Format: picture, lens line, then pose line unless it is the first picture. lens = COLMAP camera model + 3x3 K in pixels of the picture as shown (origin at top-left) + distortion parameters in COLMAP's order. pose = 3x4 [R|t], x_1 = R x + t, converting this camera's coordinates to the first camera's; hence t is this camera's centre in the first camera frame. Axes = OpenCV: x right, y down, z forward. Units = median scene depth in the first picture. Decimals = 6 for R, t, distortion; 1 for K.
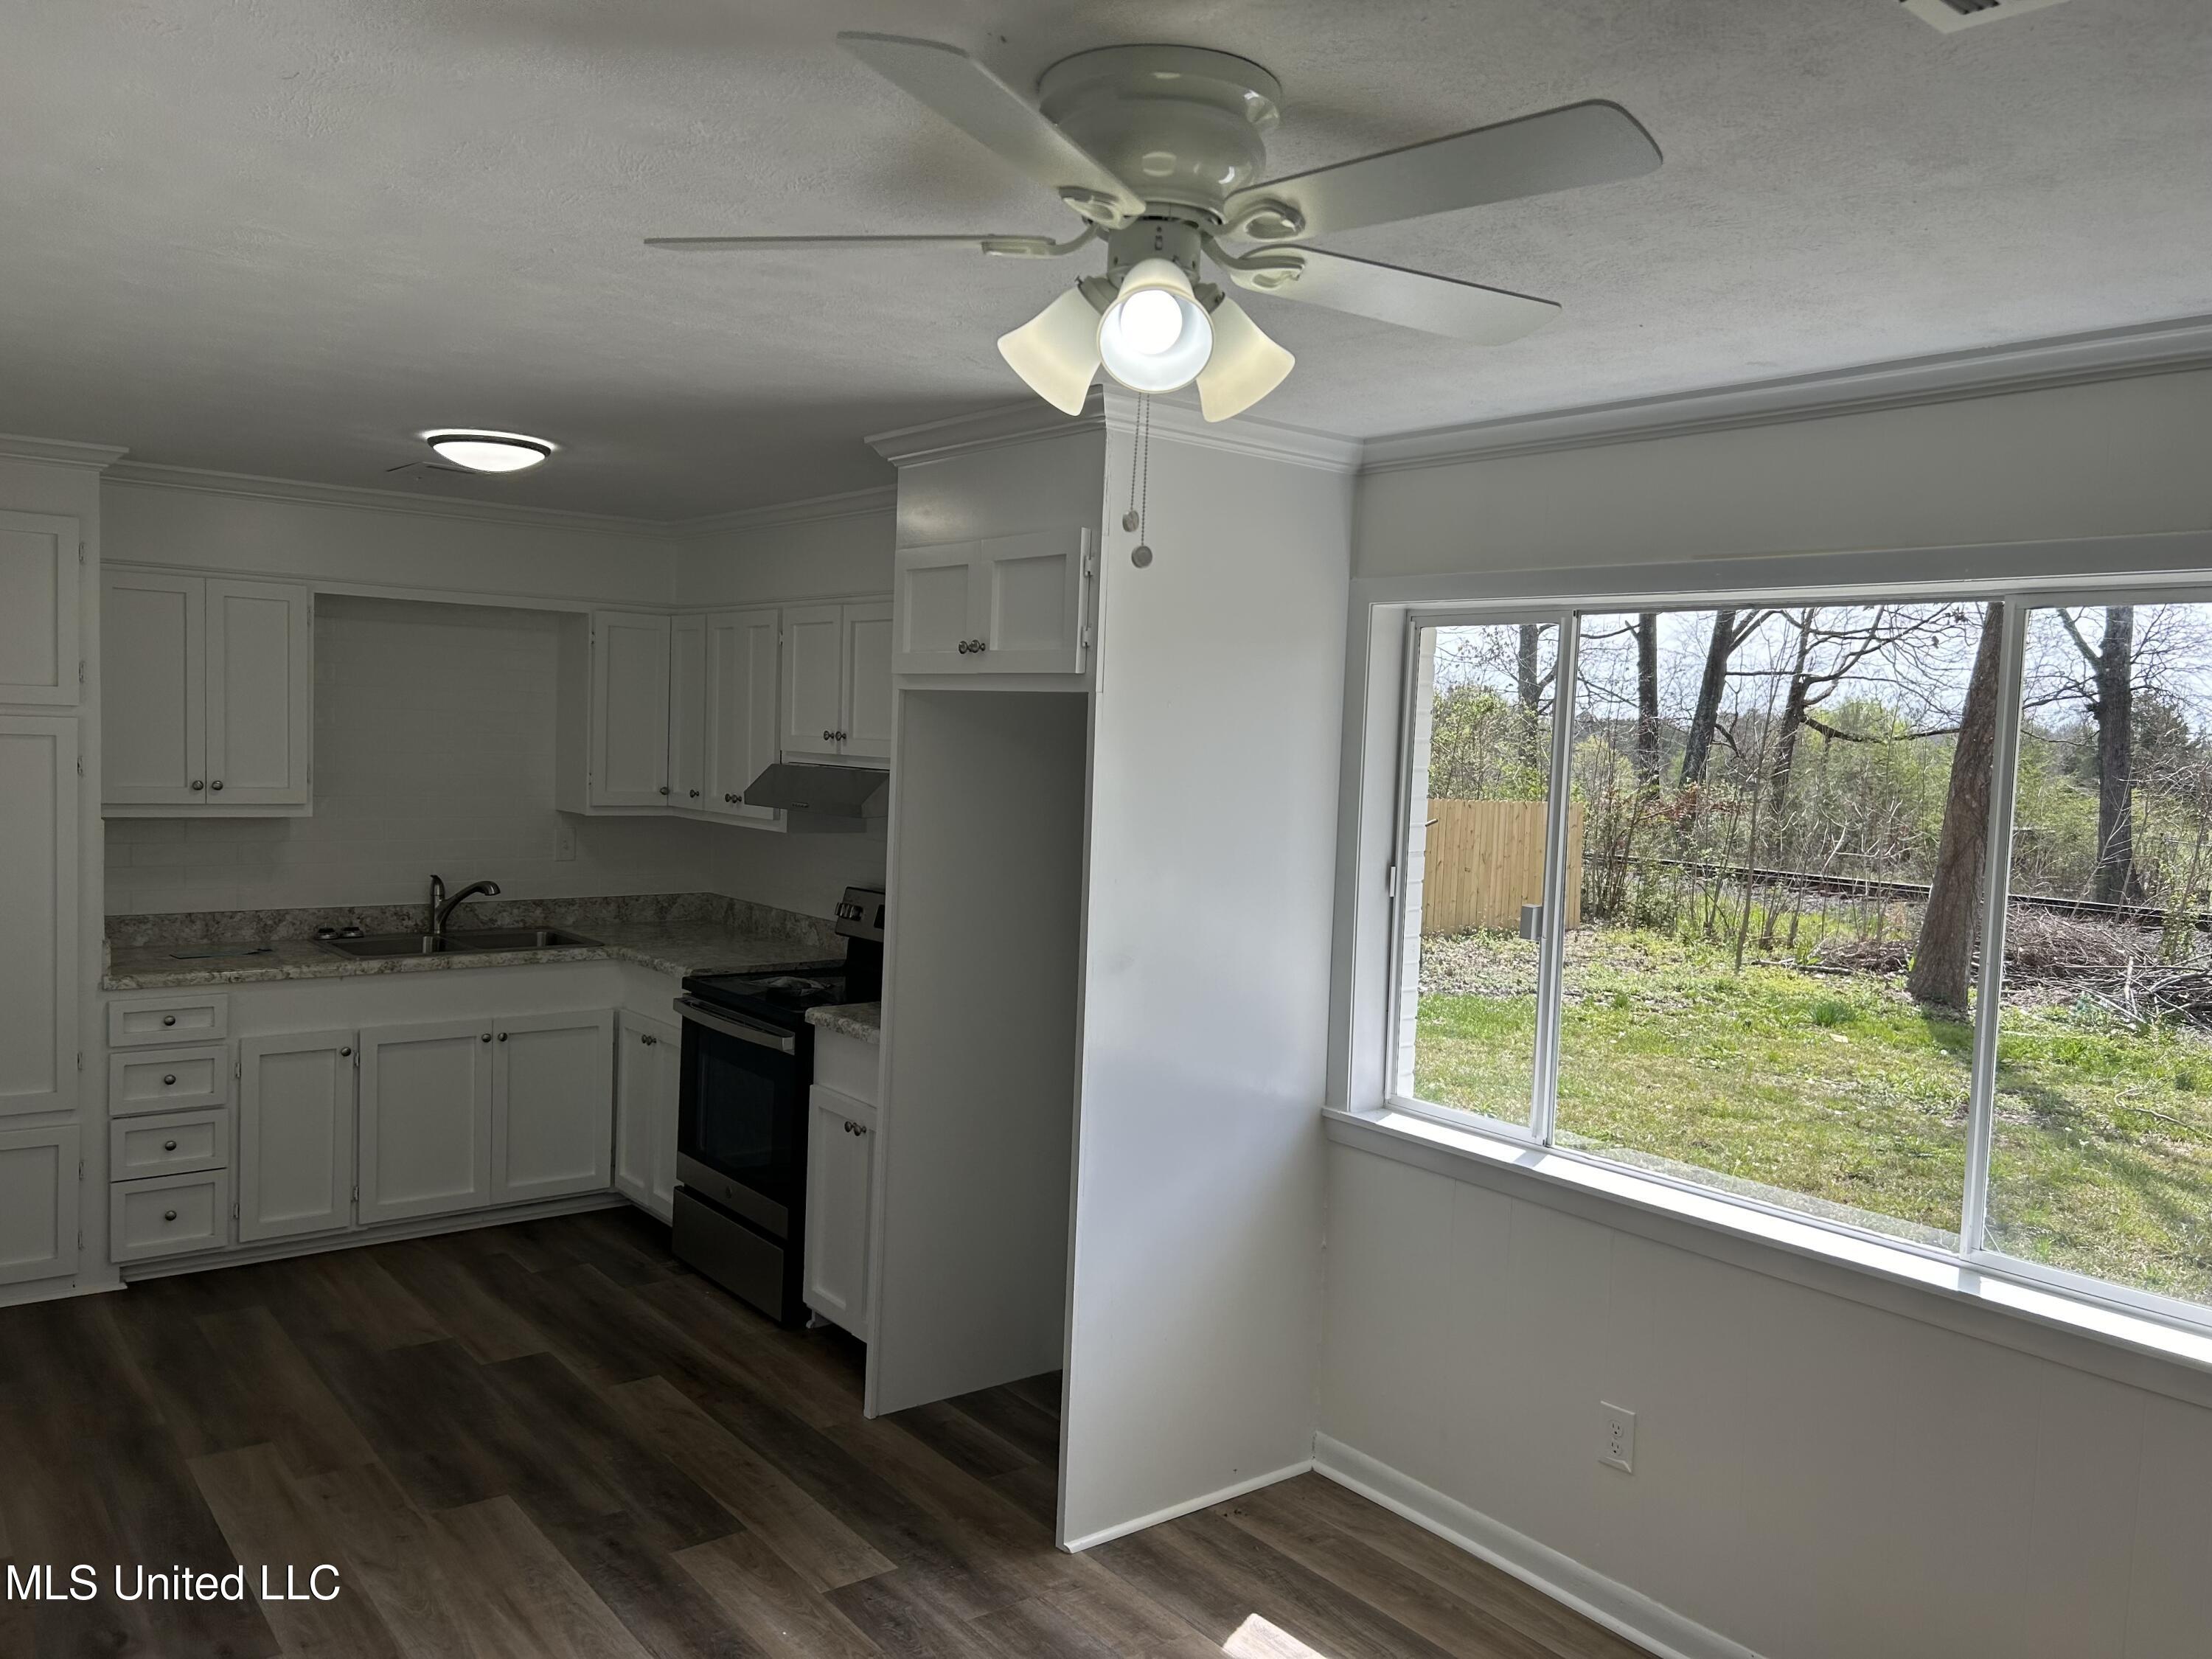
lens RADIAL K [[1688.1, 0, 1118.6], [0, 1688.1, 827.2], [0, 0, 1]] dist [0.050770, -0.053524]
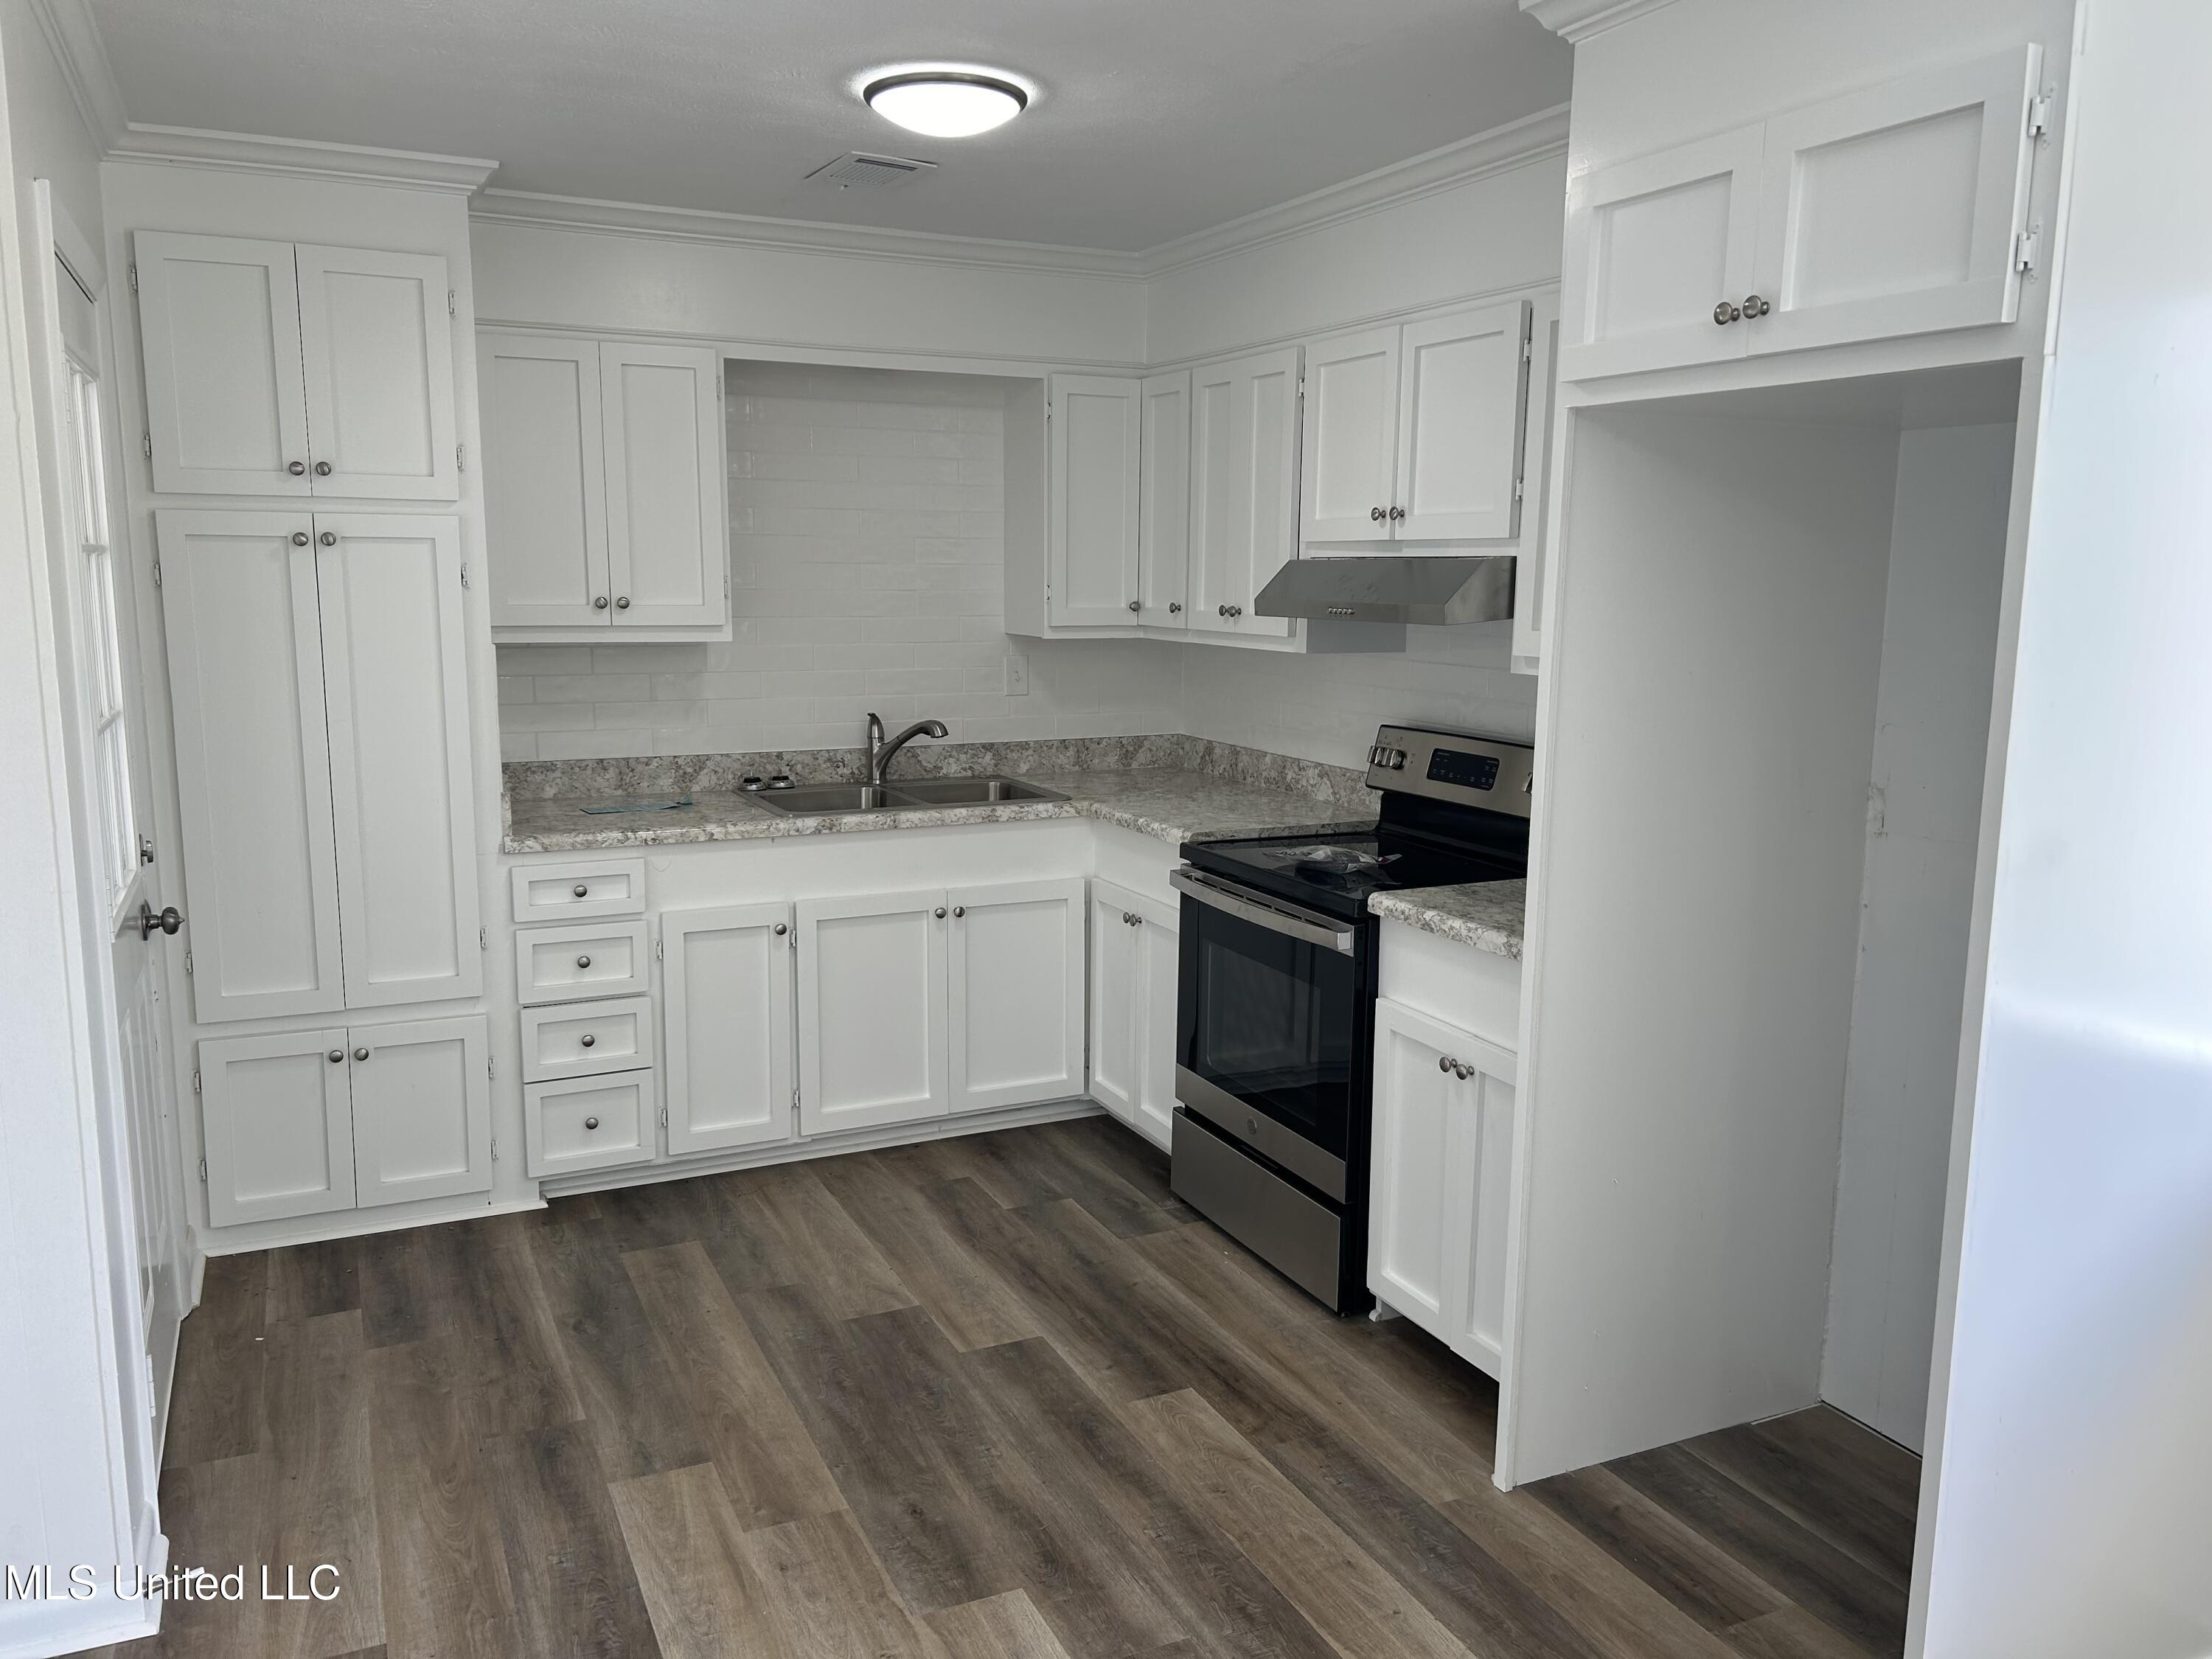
lens RADIAL K [[1688.1, 0, 1098.1], [0, 1688.1, 838.3], [0, 0, 1]] dist [0.050770, -0.053524]
pose [[0.973548, 0.009456, -0.228285, -0.129196], [0.013290, 0.995108, 0.097894, 0.011980], [0.228094, -0.098338, 0.968660, 0.271424]]
